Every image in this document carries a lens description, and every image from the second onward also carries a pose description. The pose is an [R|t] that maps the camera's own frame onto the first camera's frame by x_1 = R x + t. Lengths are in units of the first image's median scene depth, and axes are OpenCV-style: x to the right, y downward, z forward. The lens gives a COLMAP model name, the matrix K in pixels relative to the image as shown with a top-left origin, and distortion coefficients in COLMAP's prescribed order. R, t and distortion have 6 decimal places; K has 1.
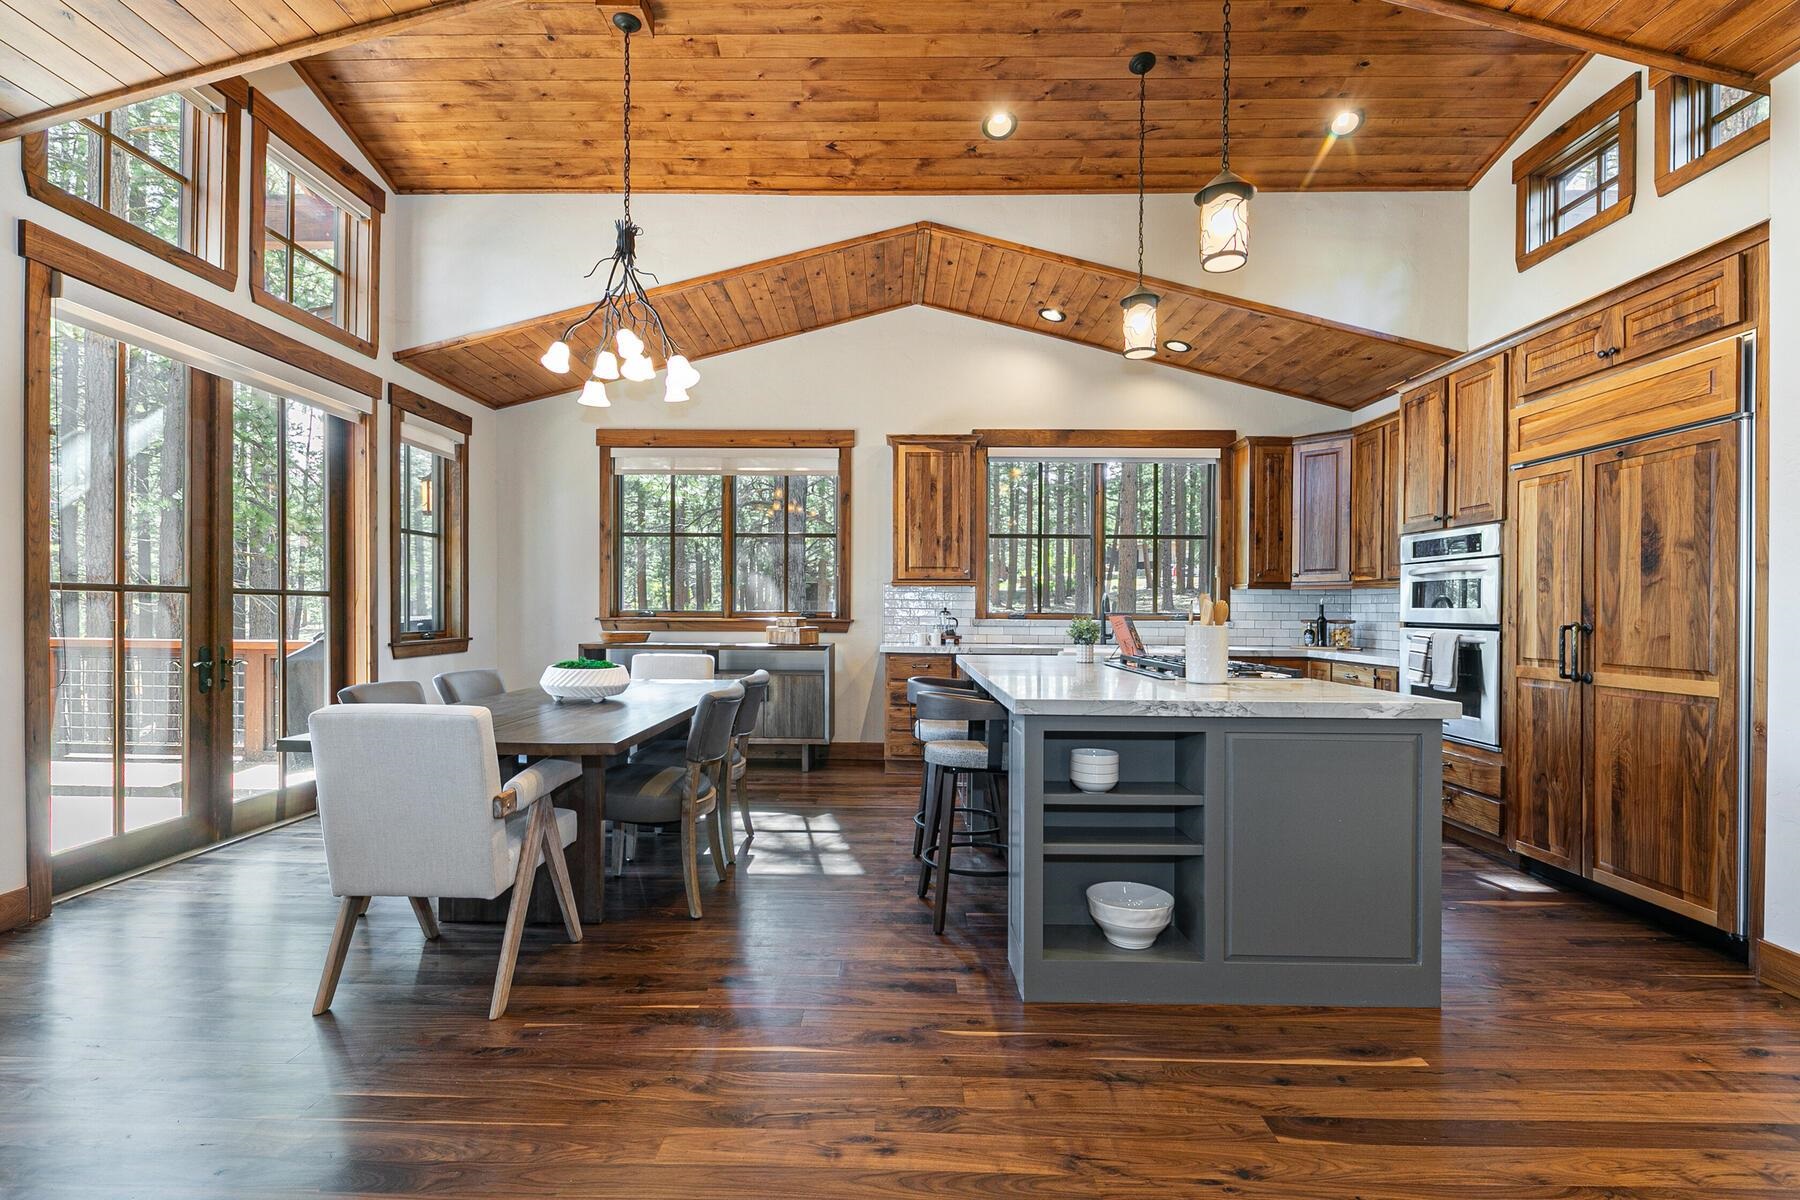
lens RADIAL K [[822.0, 0, 884.4], [0, 822.0, 604.7], [0, 0, 1]] dist [0.004361, 0.000228]
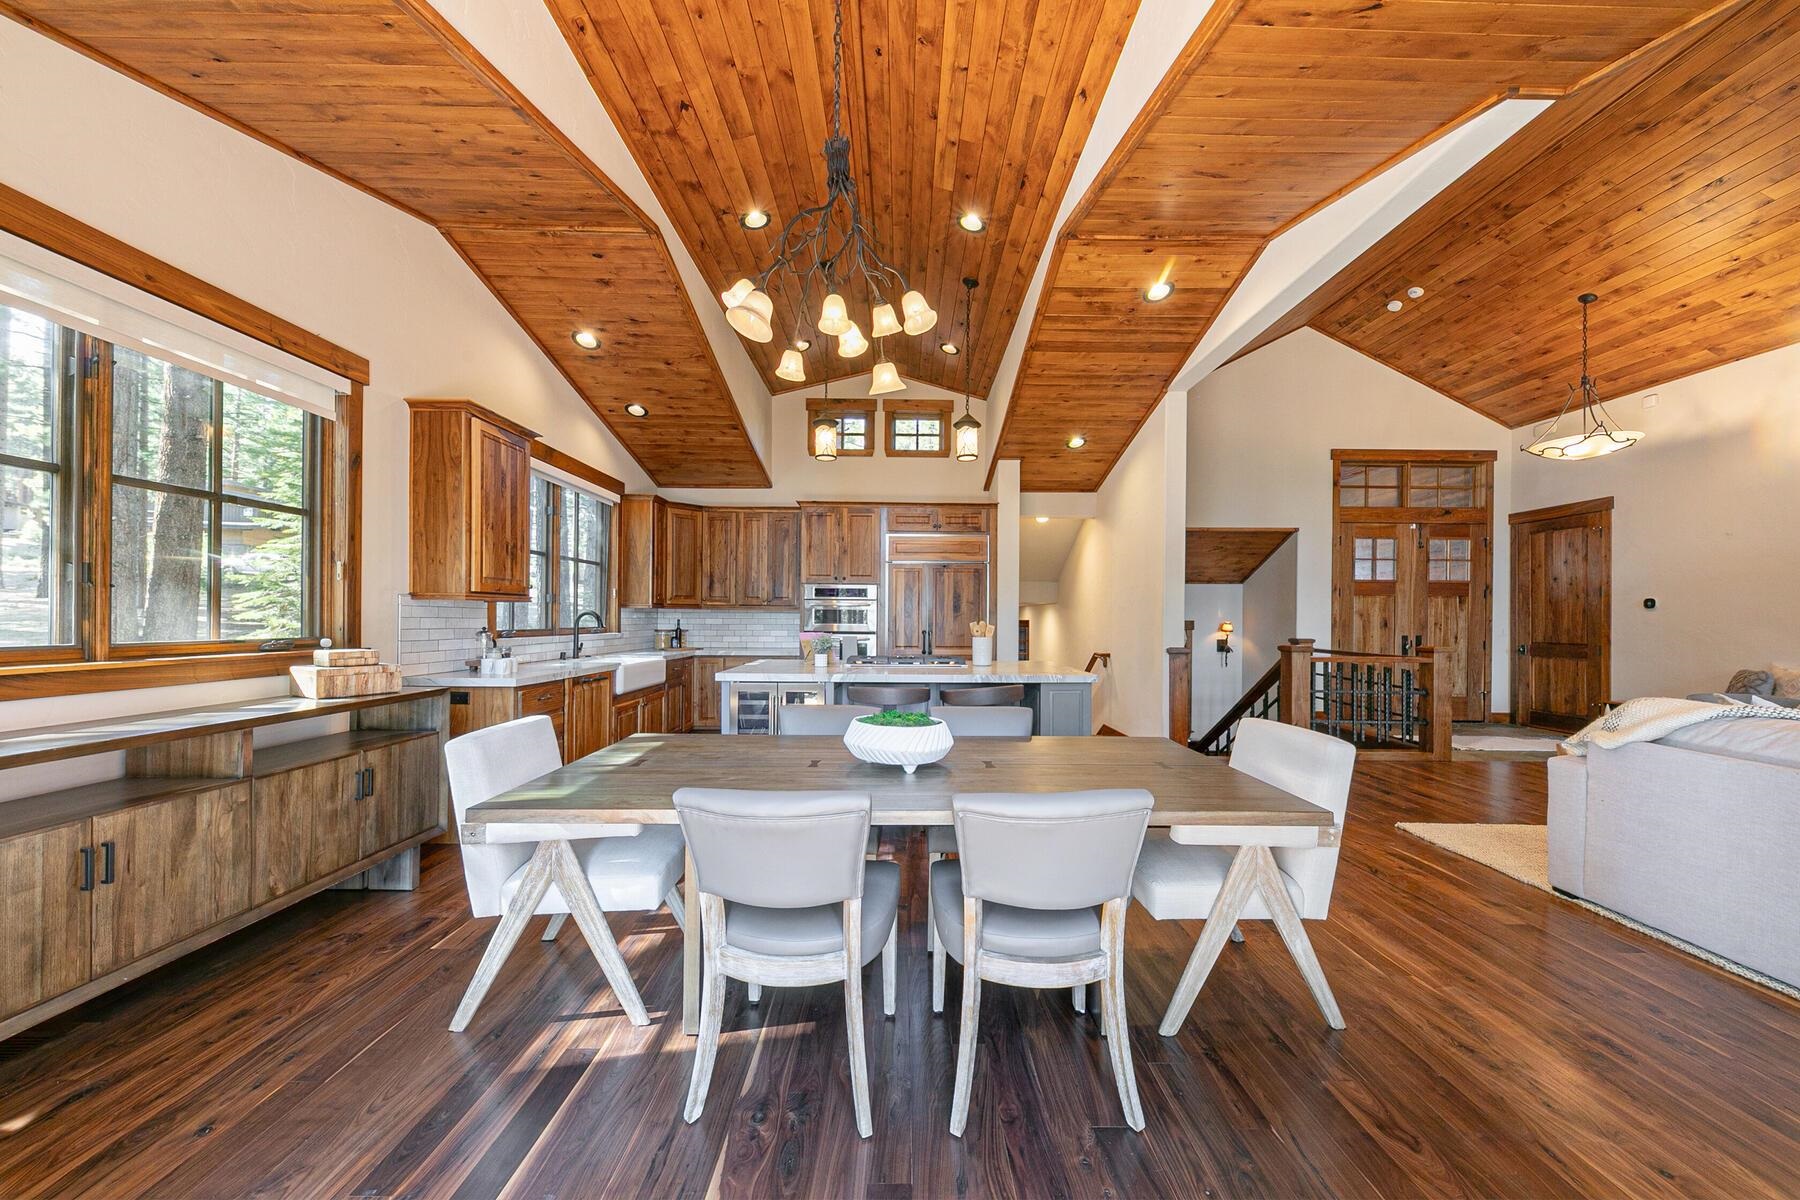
lens RADIAL K [[625.7, 0, 903.4], [0, 625.7, 608.7], [0, 0, 1]] dist [0.000628, -0.000146]
pose [[-0.023027, 0.008167, 0.999701, -0.747116], [-0.011255, 0.999901, -0.008428, -0.018964], [-0.999671, -0.011446, -0.022933, 0.791130]]
